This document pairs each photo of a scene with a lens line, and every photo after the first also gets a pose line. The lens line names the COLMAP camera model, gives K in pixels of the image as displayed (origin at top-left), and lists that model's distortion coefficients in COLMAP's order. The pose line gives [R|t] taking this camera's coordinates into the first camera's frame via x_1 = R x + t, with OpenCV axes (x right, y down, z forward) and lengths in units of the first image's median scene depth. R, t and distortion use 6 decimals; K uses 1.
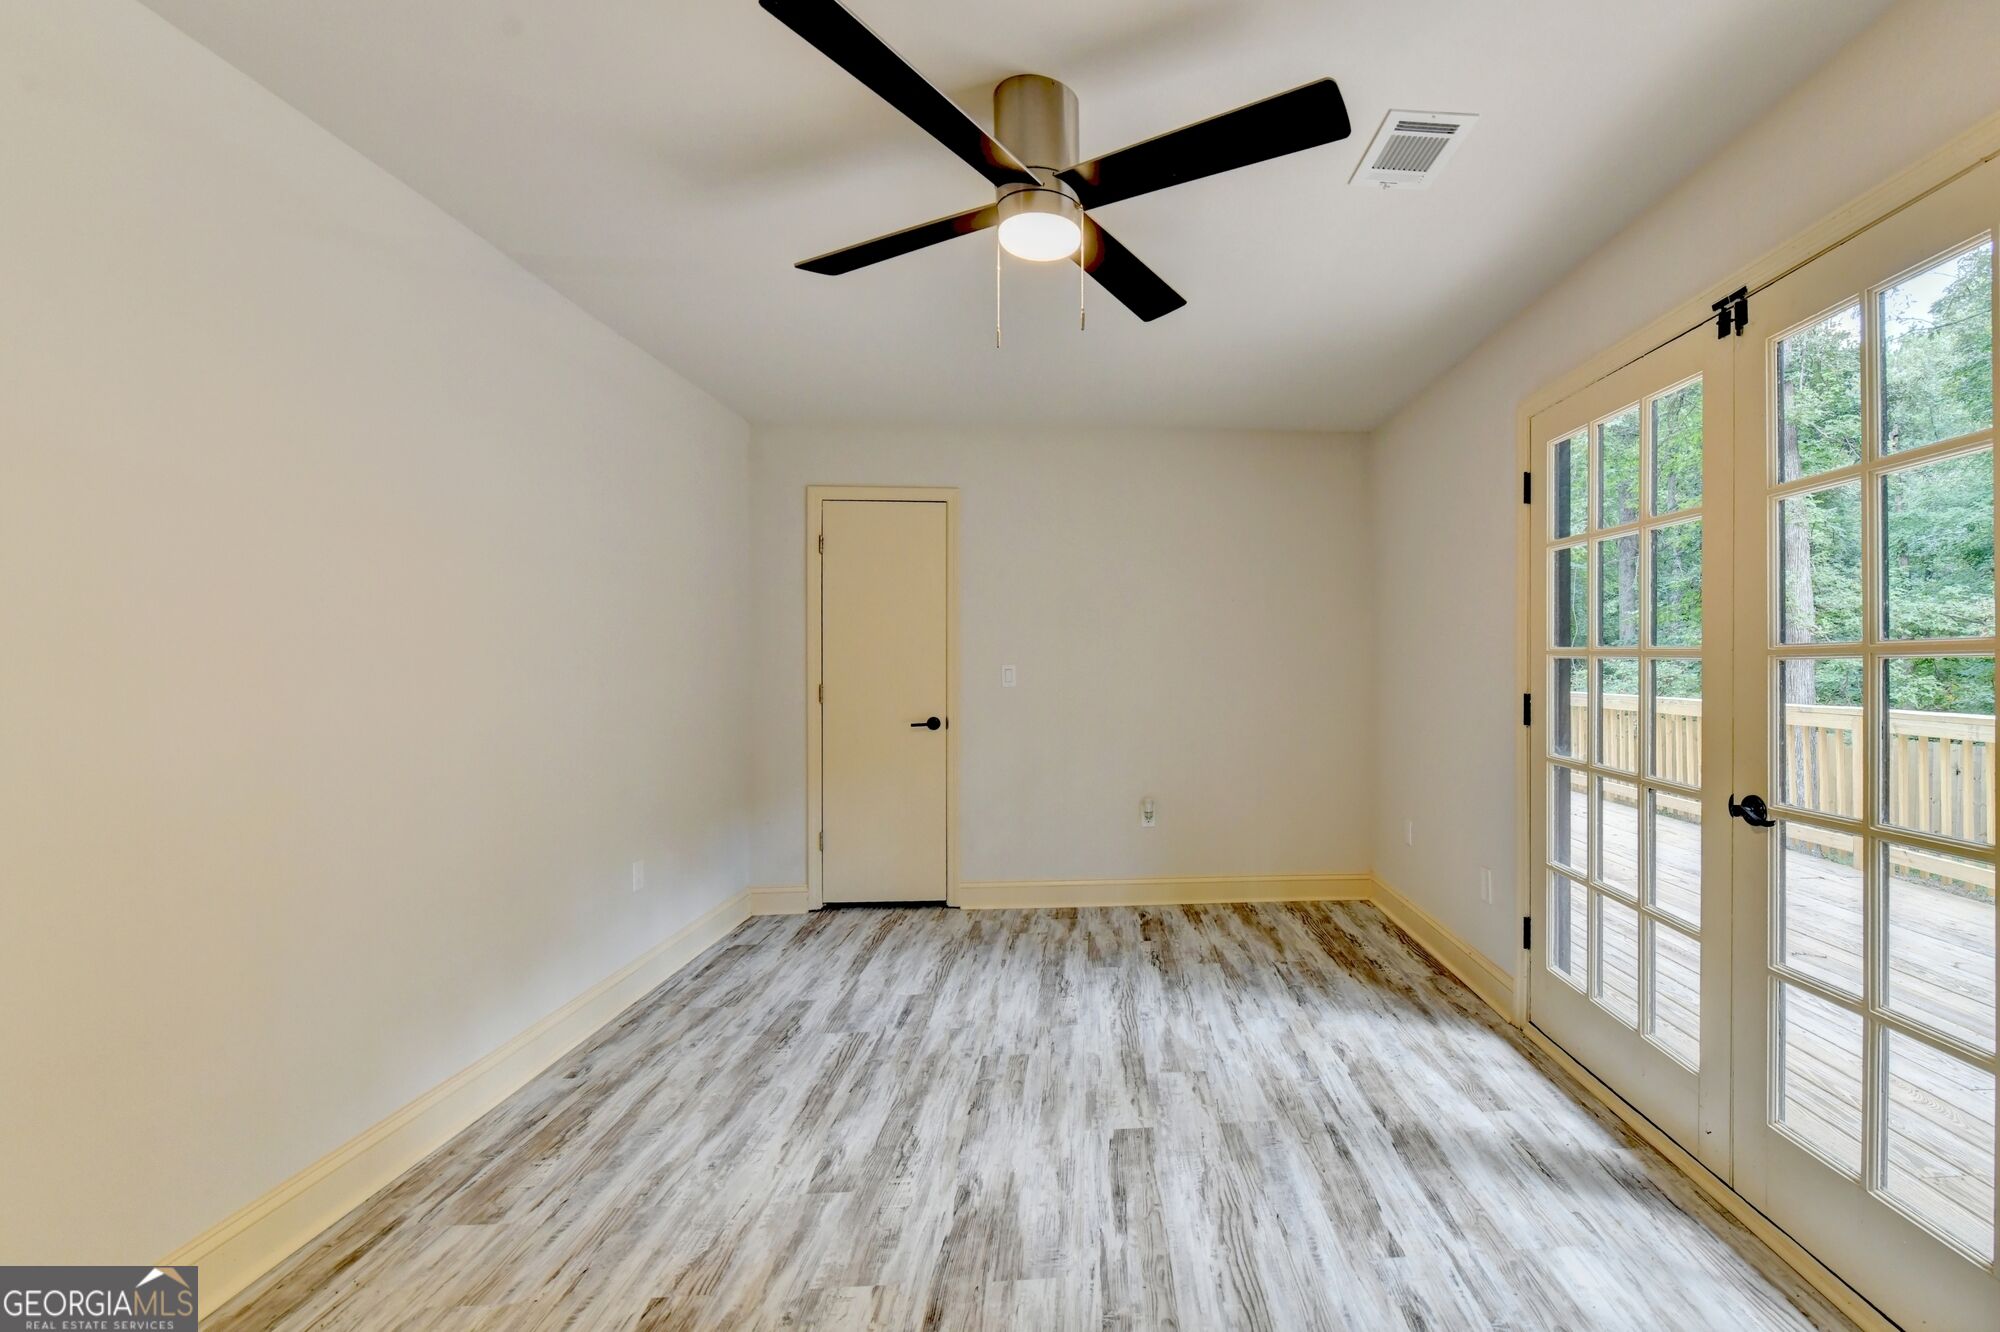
lens RADIAL K [[853.1, 0, 1166.1], [0, 853.1, 643.1], [0, 0, 1]] dist [-0.003016, -0.000644]
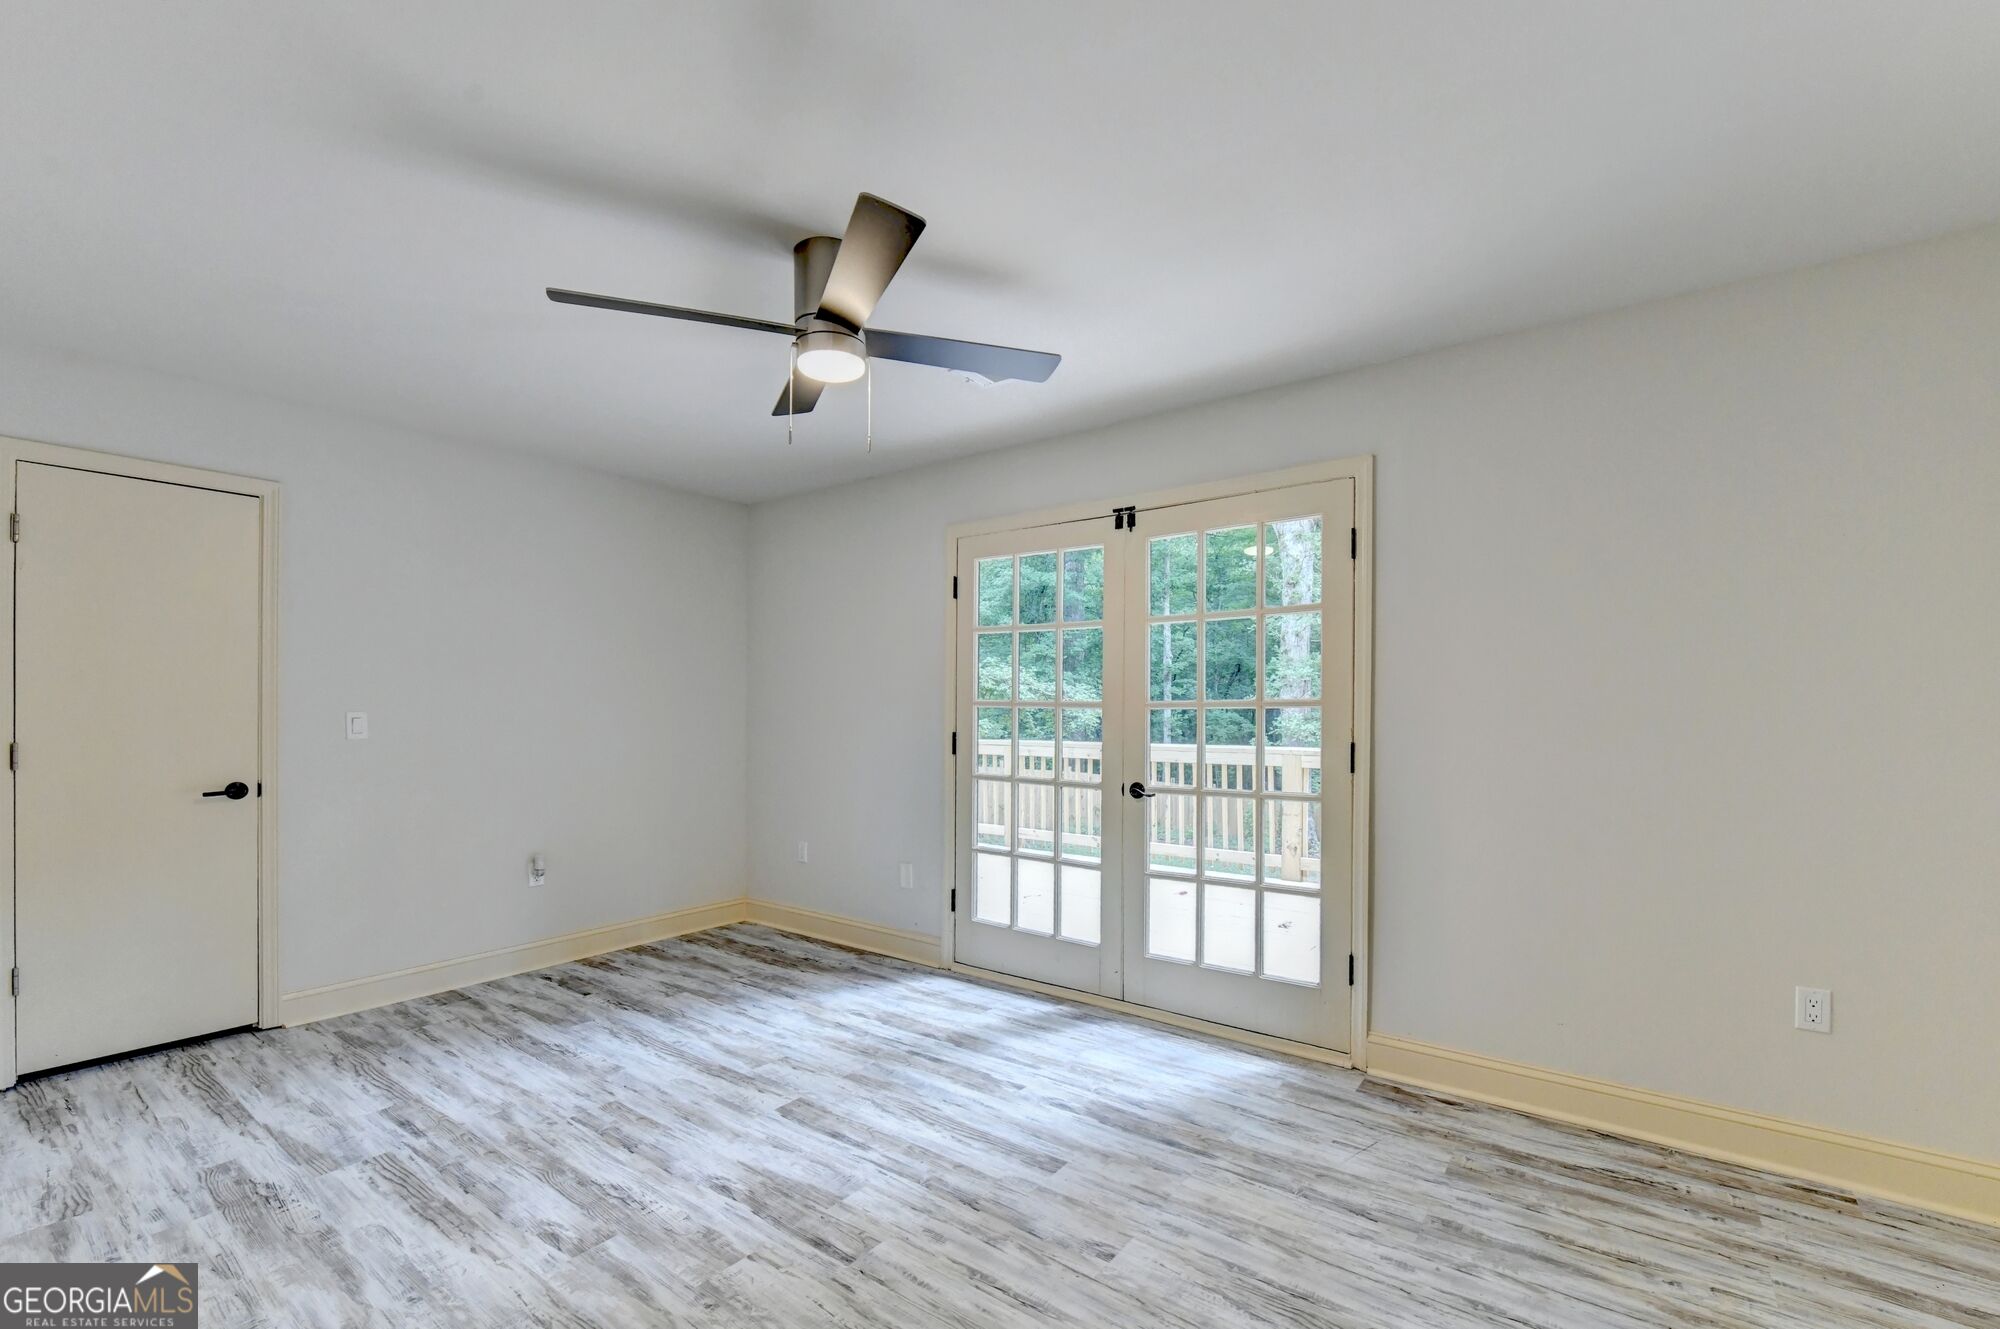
lens RADIAL K [[846.0, 0, 1029.2], [0, 846.0, 694.7], [0, 0, 1]] dist [-0.003482, -0.000600]
pose [[0.648619, 0.014739, 0.760971, -0.602170], [-0.019738, 0.999802, -0.002541, -0.002717], [-0.760857, -0.013371, 0.648781, -0.009329]]
